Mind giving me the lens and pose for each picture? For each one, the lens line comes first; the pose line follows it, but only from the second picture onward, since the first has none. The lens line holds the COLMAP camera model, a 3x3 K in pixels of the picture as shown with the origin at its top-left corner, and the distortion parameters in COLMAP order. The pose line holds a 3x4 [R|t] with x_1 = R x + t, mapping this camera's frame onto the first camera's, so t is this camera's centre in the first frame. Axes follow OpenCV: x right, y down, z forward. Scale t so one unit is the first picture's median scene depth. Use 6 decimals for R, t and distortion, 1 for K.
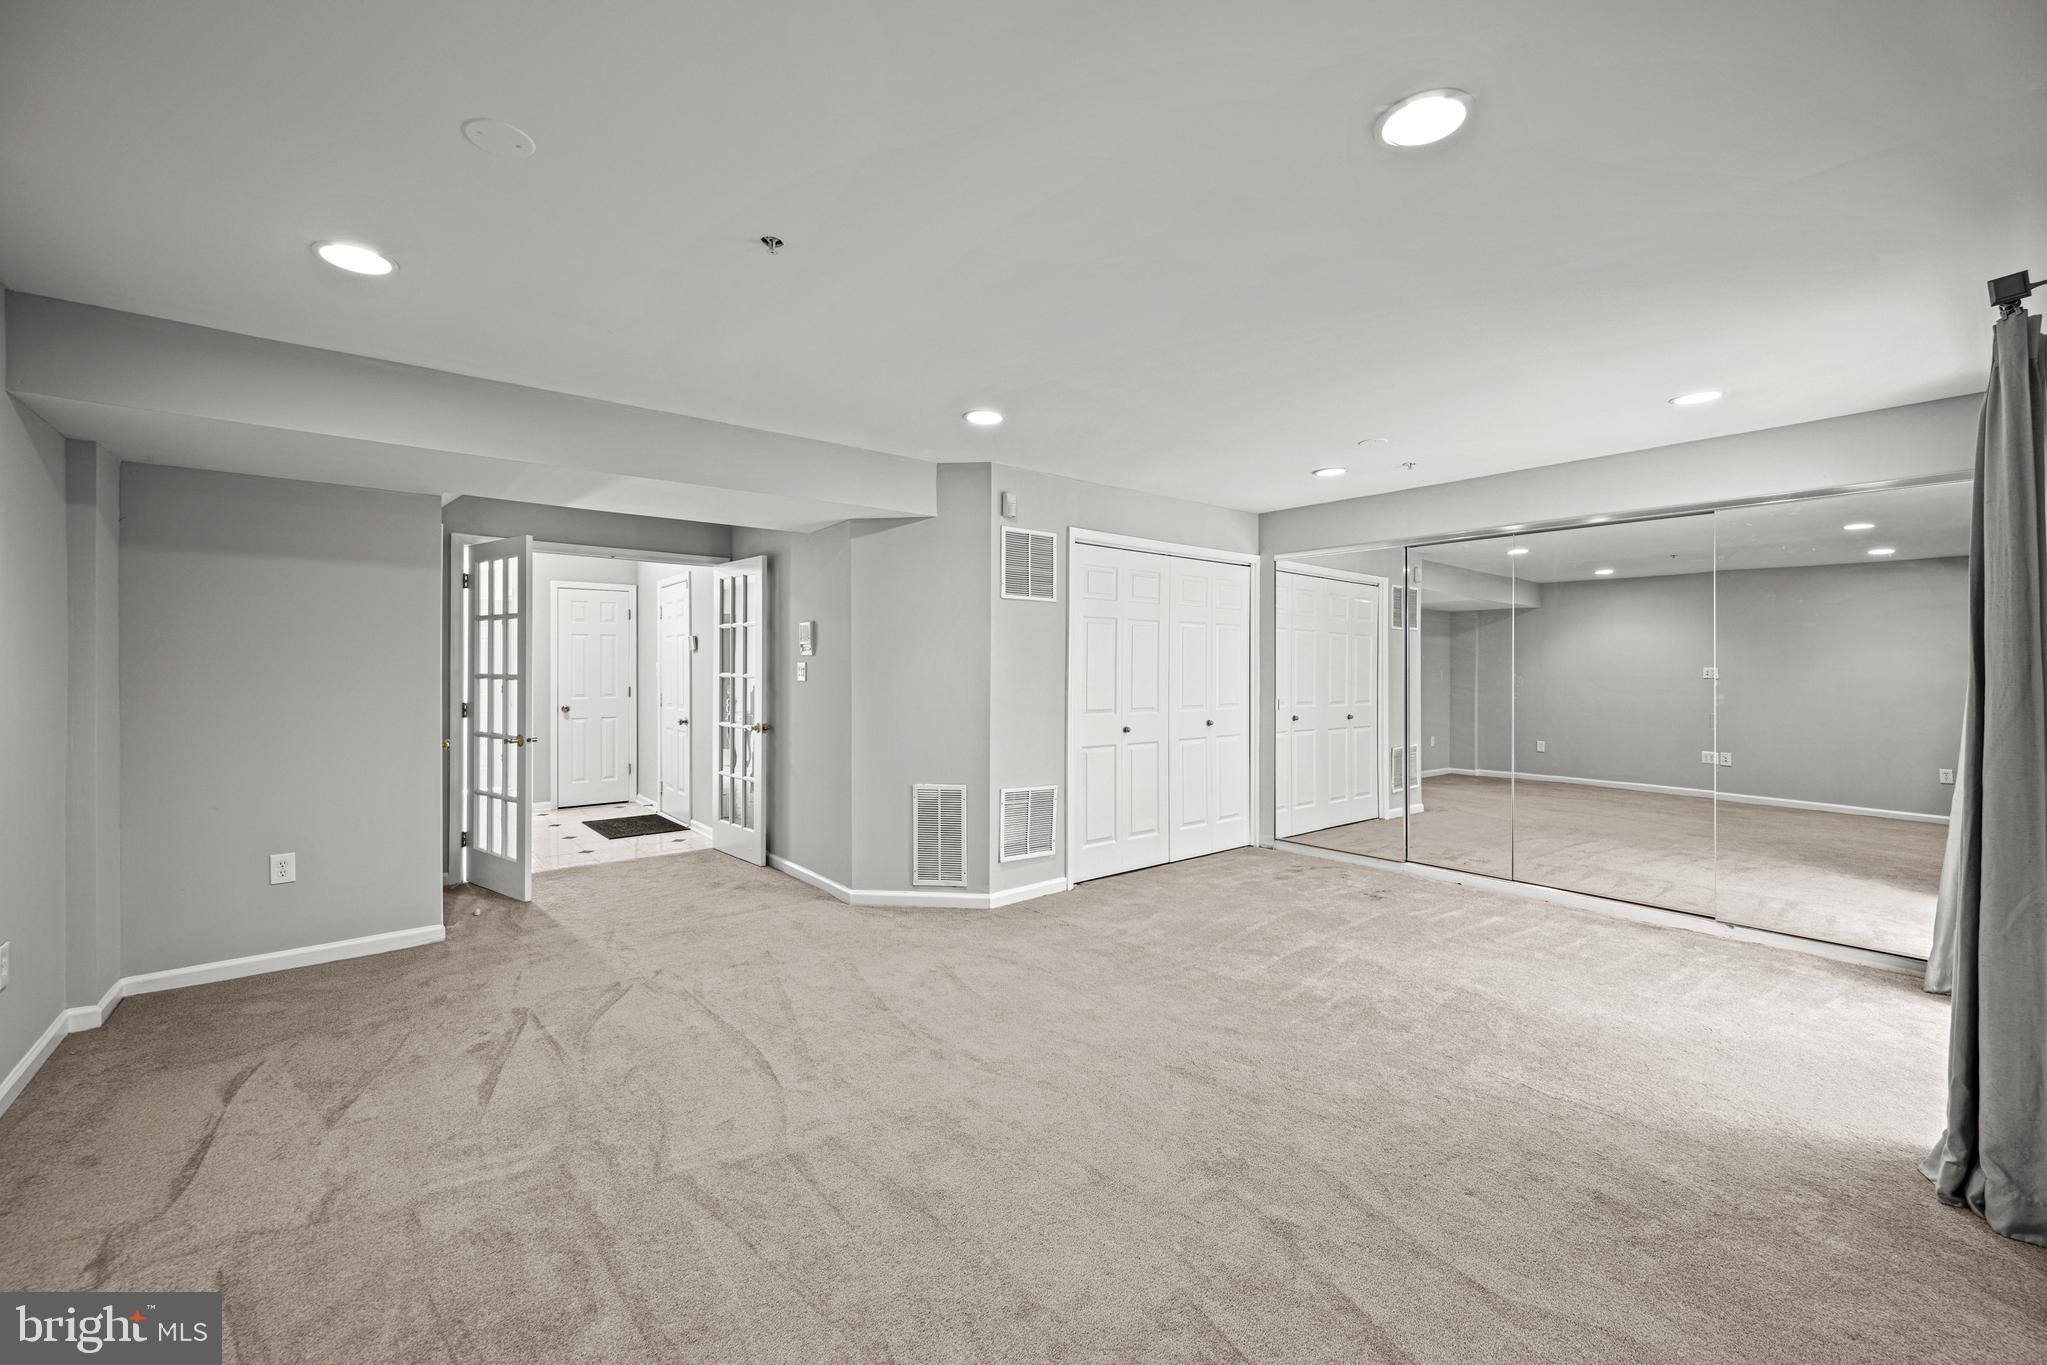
lens RADIAL K [[798.1, 0, 1031.7], [0, 798.1, 671.1], [0, 0, 1]] dist [-0.027789, -0.000830]
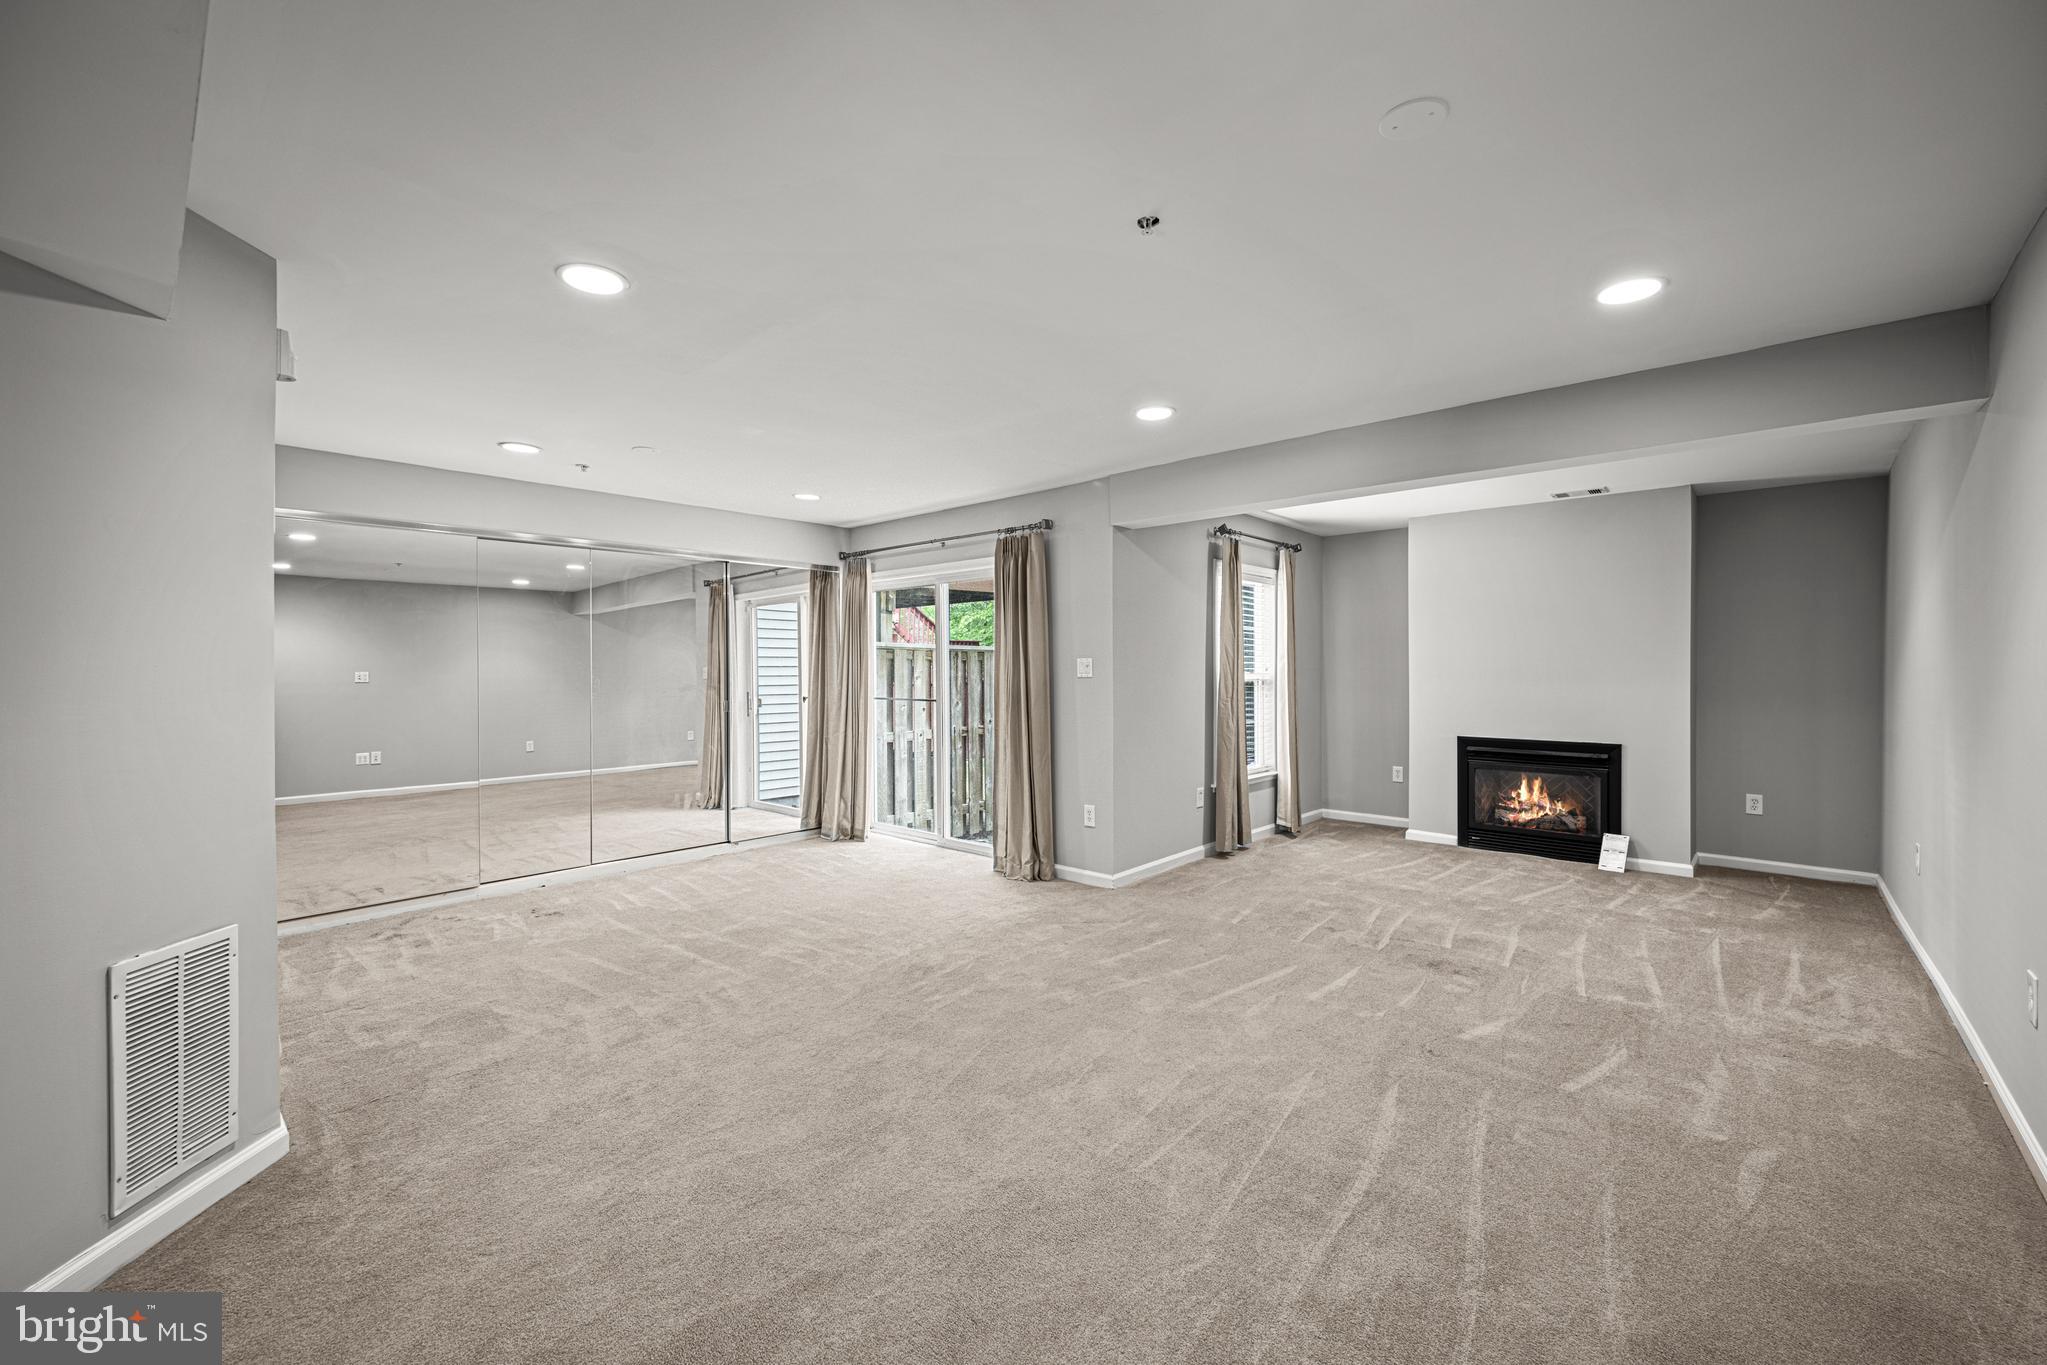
lens RADIAL K [[798.1, 0, 1029.5], [0, 798.1, 671.7], [0, 0, 1]] dist [-0.027789, -0.000830]
pose [[-0.153563, -0.004837, 0.988127, -0.601805], [0.009808, 0.999931, 0.006419, -0.001908], [-0.988090, 0.010677, -0.153505, 0.615469]]
